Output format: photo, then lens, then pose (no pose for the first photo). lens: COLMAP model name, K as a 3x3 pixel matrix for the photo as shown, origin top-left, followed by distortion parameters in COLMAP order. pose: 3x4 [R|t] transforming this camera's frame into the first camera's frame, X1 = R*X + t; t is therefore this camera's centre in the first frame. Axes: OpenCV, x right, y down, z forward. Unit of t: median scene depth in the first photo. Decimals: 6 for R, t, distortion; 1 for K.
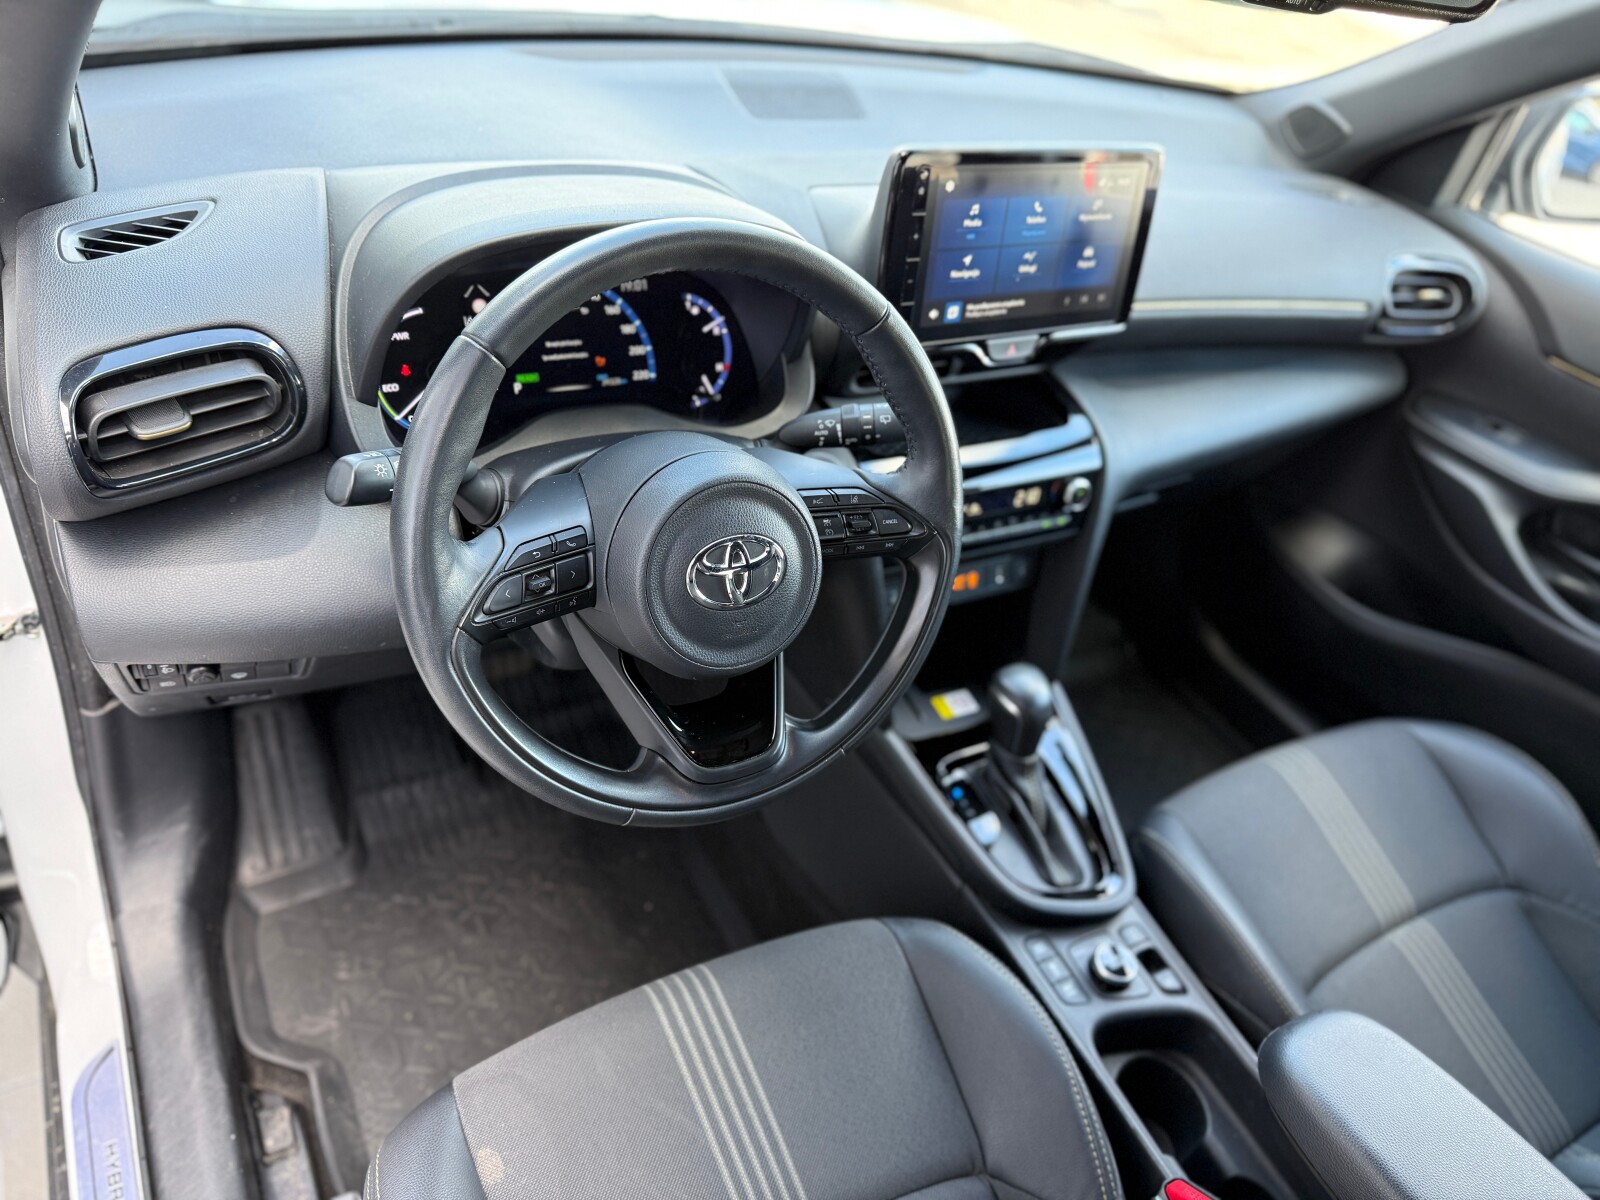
lens RADIAL K [[1127.2, 0, 799.3], [0, 1127.2, 607.9], [0, 0, 1]] dist [0.141431, -0.234321]
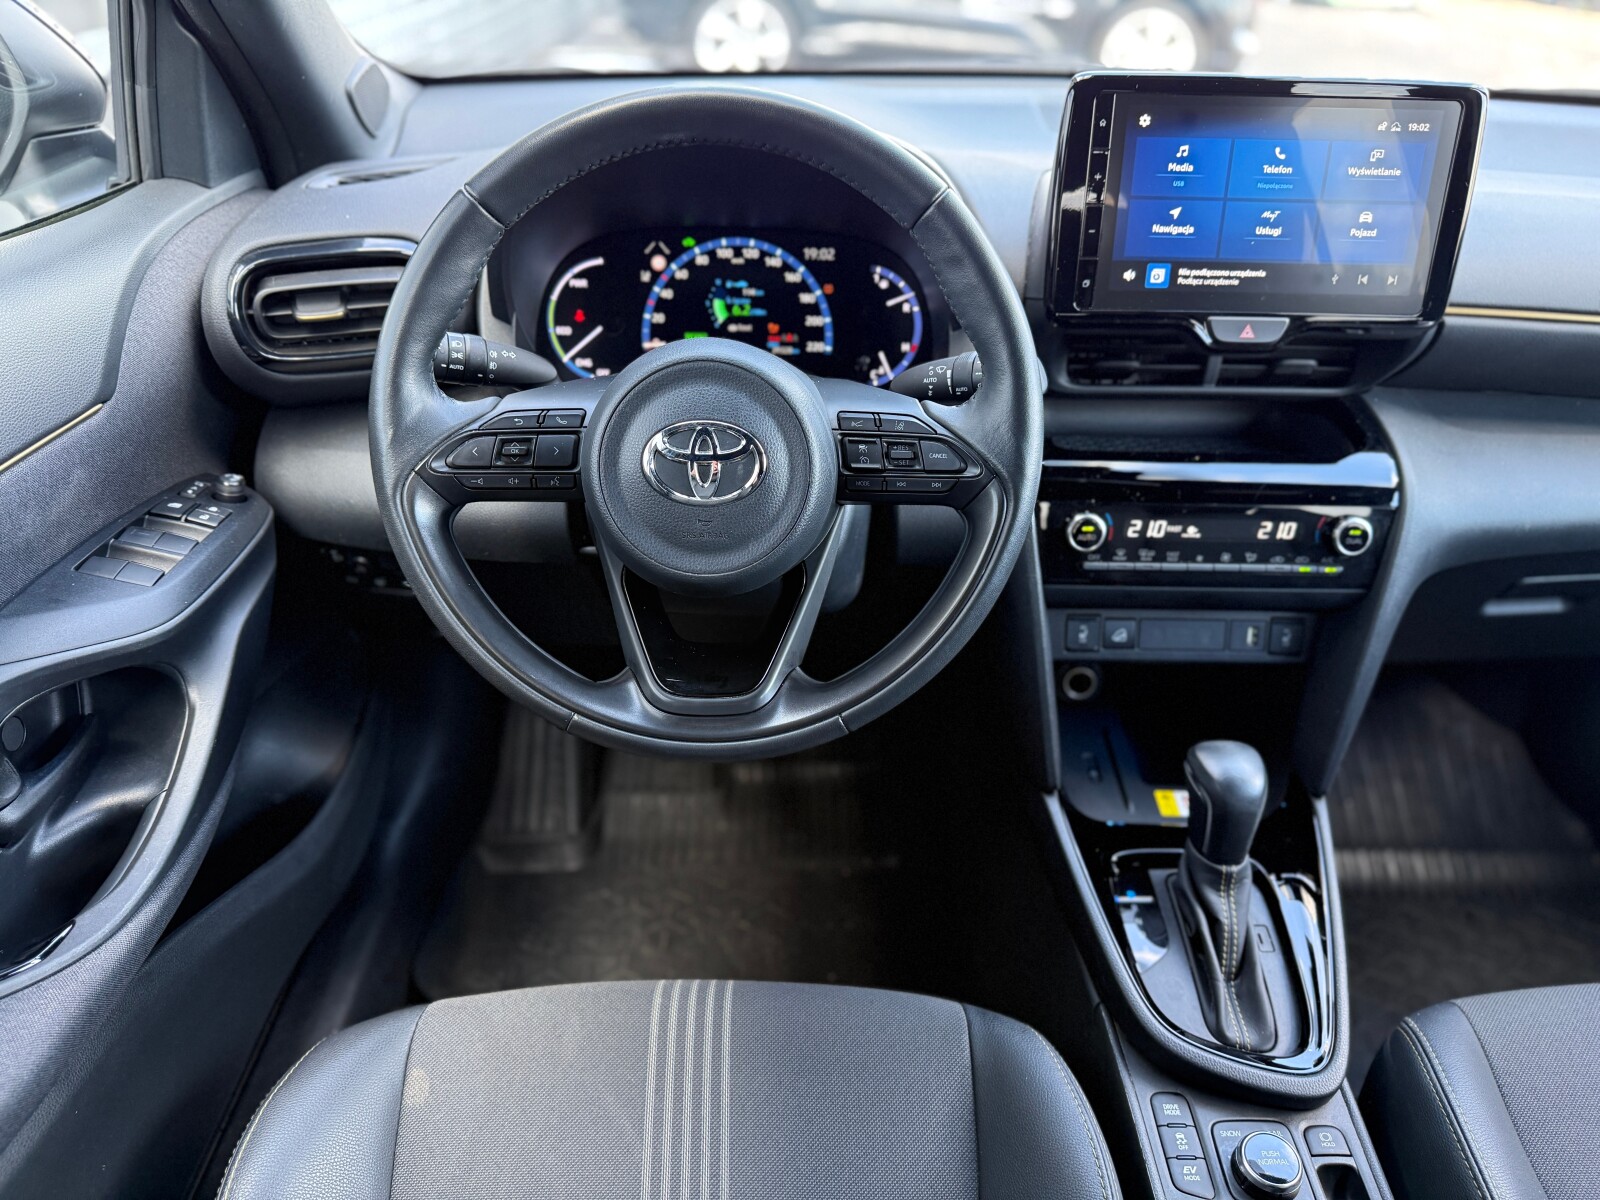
lens RADIAL K [[1135.0, 0, 800.7], [0, 1135.0, 606.2], [0, 0, 1]] dist [0.097502, -0.192166]
pose [[0.871242, 0.119664, -0.476044, 0.336440], [-0.198750, 0.972772, -0.119219, 0.126431], [0.448816, 0.198483, 0.871303, 0.201360]]
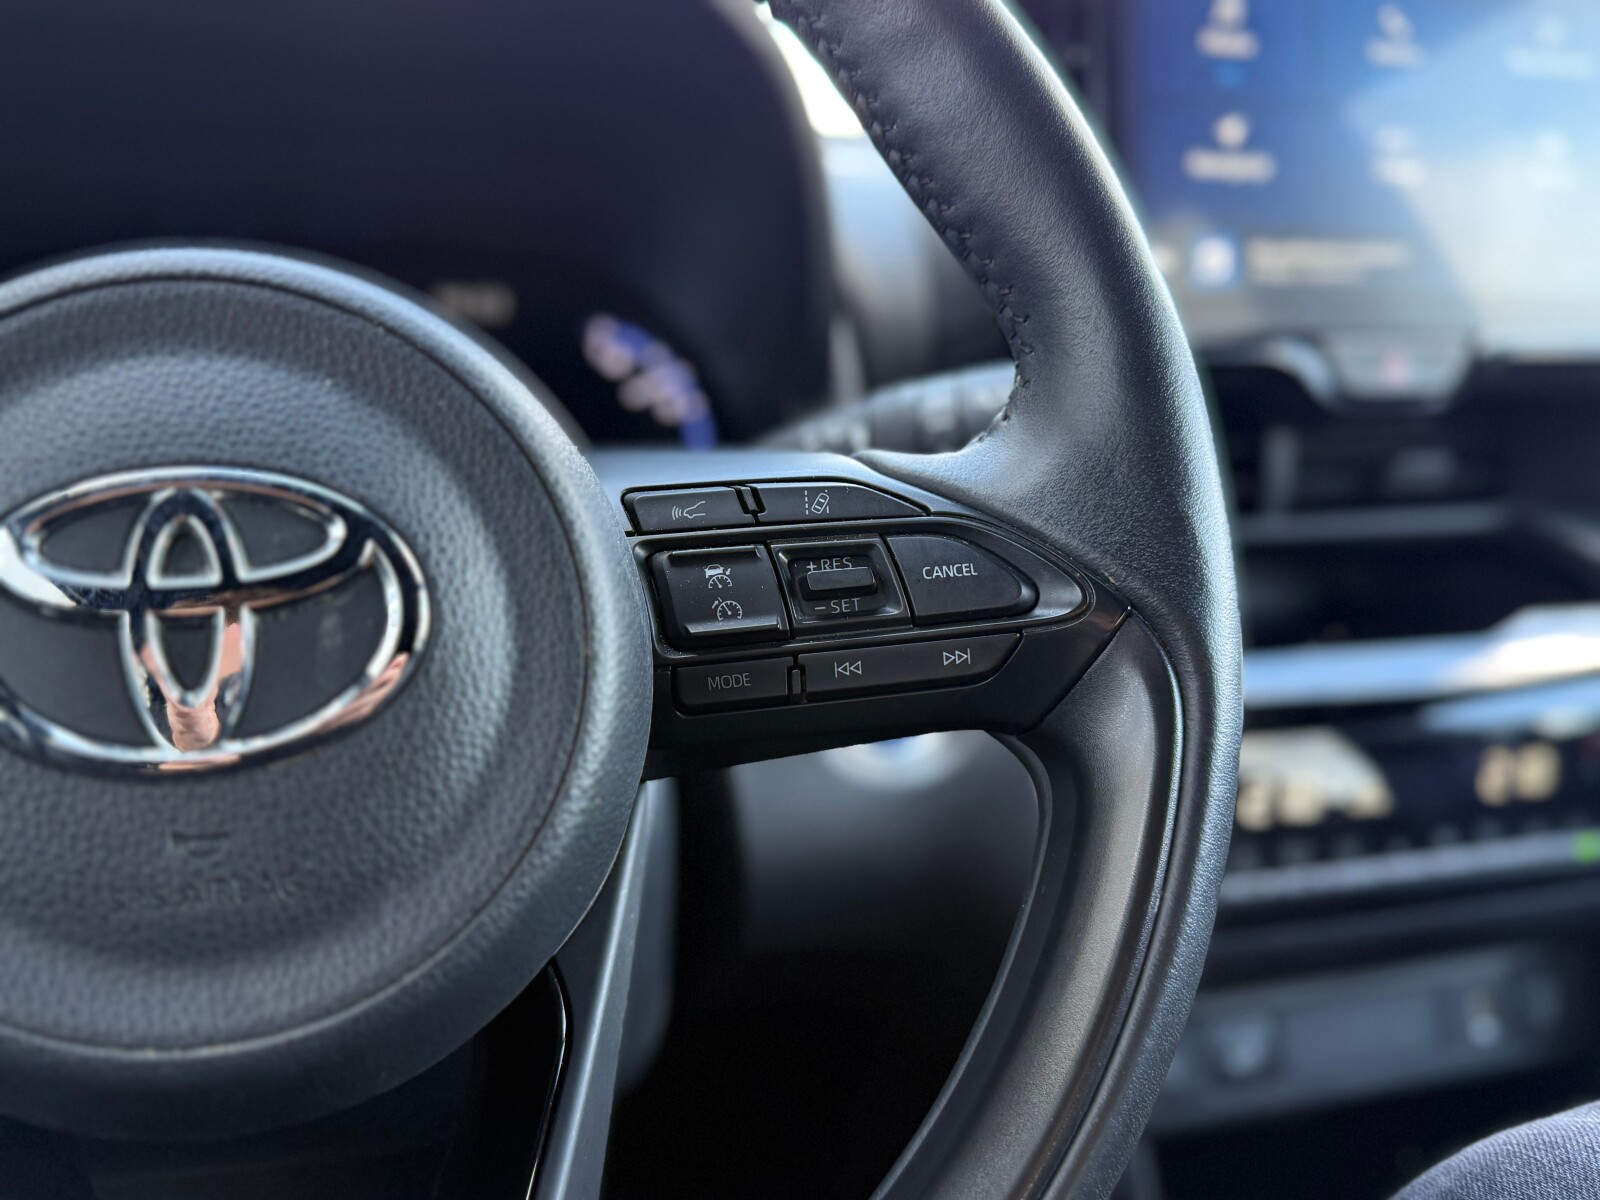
lens RADIAL K [[1470.5, 0, 797.6], [0, 1470.5, 608.4], [0, 0, 1]] dist [0.168951, -0.382769]
pose [[0.966994, -0.090278, -0.238268, 0.108172], [-0.019111, 0.906794, -0.421141, 0.072084], [0.254080, 0.411795, 0.875139, 0.558696]]
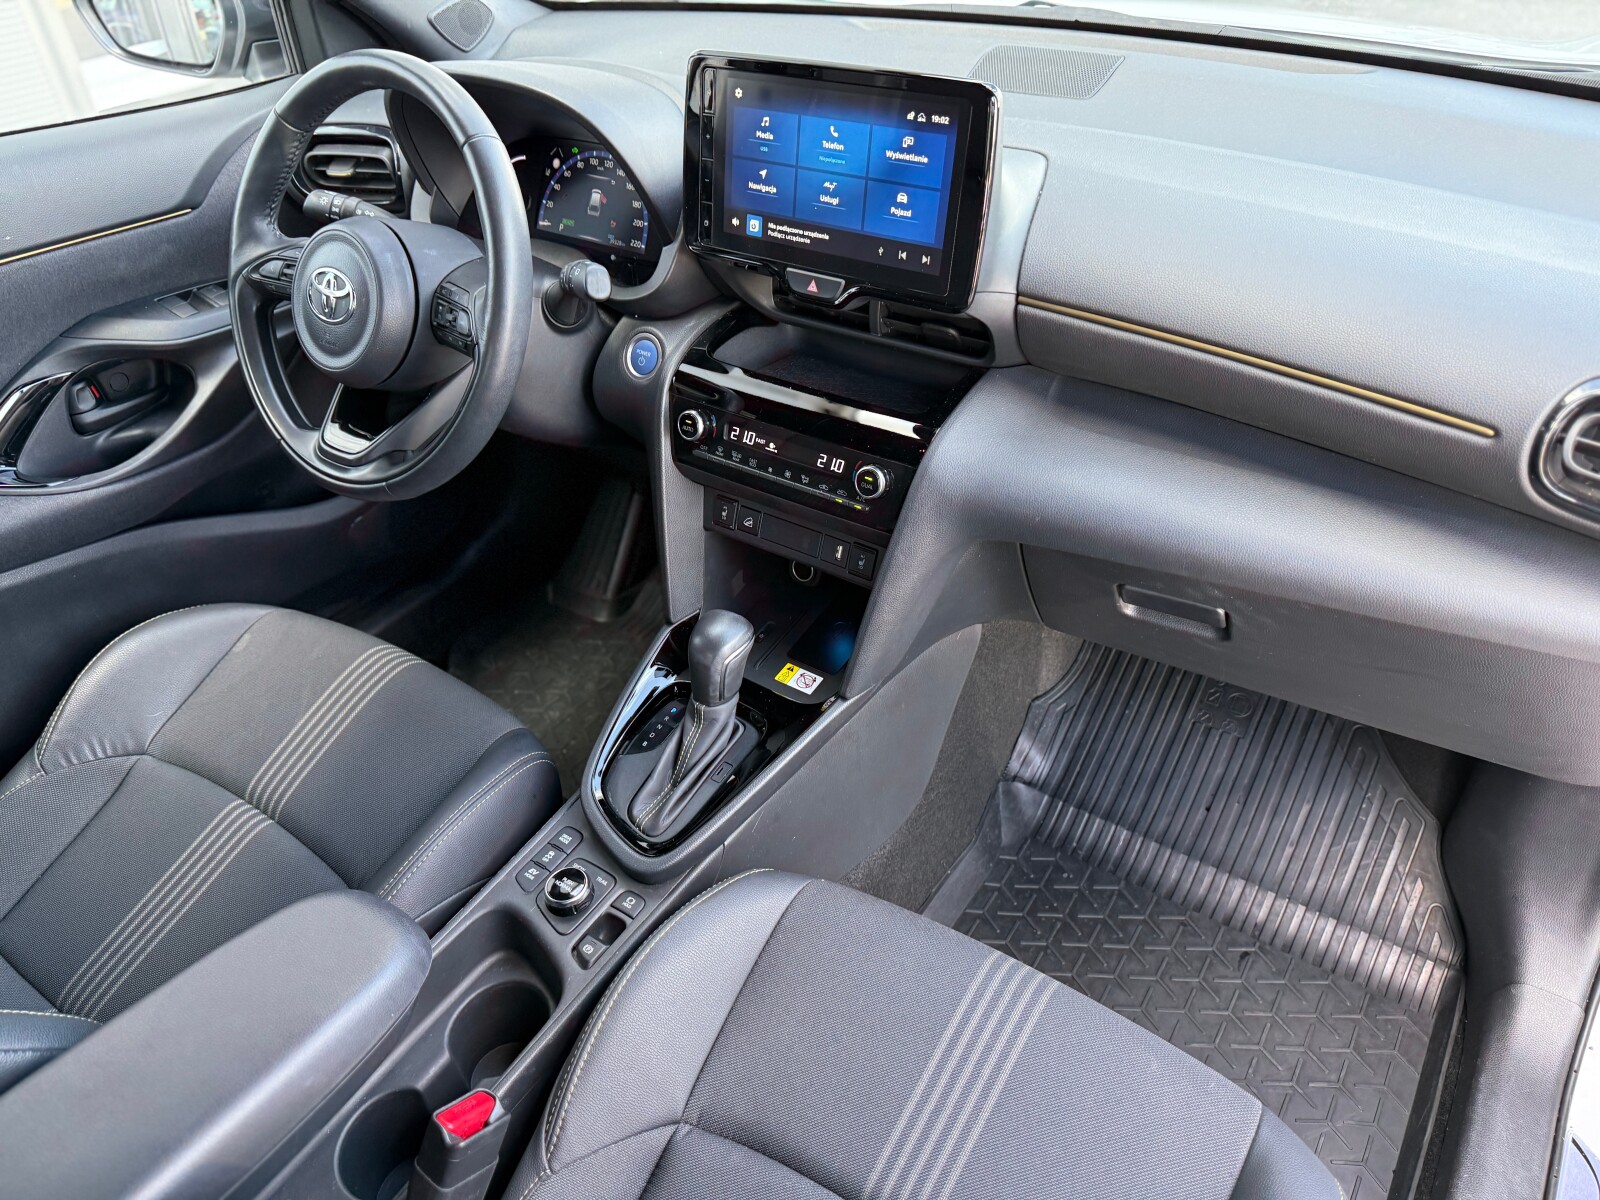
lens RADIAL K [[1118.7, 0, 803.6], [0, 1118.7, 616.3], [0, 0, 1]] dist [0.074746, -0.118346]
pose [[0.433124, 0.397730, -0.808835, 1.098075], [-0.473046, 0.864160, 0.171623, -0.153257], [0.767223, 0.308282, 0.562433, 0.580904]]
